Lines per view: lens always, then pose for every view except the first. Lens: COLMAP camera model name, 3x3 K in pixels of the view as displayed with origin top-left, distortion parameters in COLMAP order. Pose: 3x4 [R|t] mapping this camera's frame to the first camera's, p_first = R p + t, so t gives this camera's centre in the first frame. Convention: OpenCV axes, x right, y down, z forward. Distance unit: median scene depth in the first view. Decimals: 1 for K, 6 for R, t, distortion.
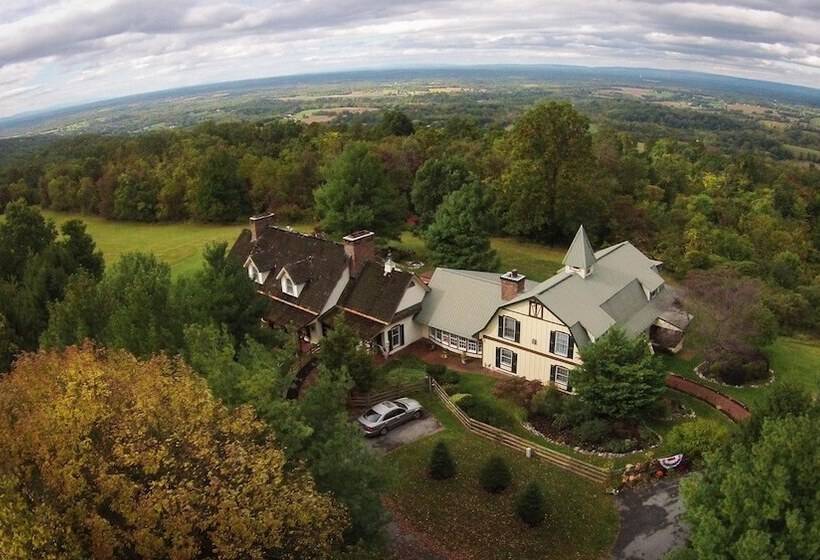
lens RADIAL K [[1038.9, 0, 410.0], [0, 1038.9, 280.0], [0, 0, 1]] dist [-0.276627, -0.019705]
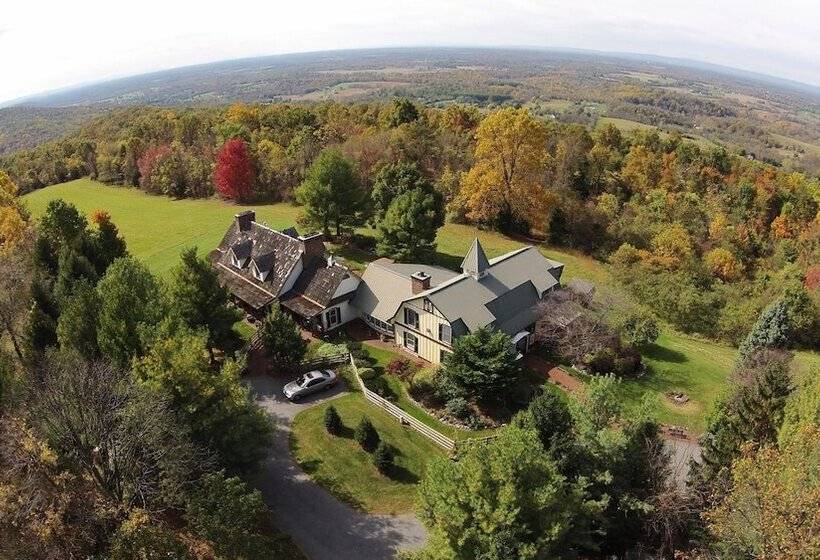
lens RADIAL K [[1038.9, 0, 410.0], [0, 1038.9, 280.0], [0, 0, 1]] dist [-0.276627, -0.019705]
pose [[0.993093, 0.048858, -0.106675, 0.213743], [-0.040452, 0.996006, 0.079595, -0.095192], [0.110138, -0.074730, 0.991103, -0.242324]]
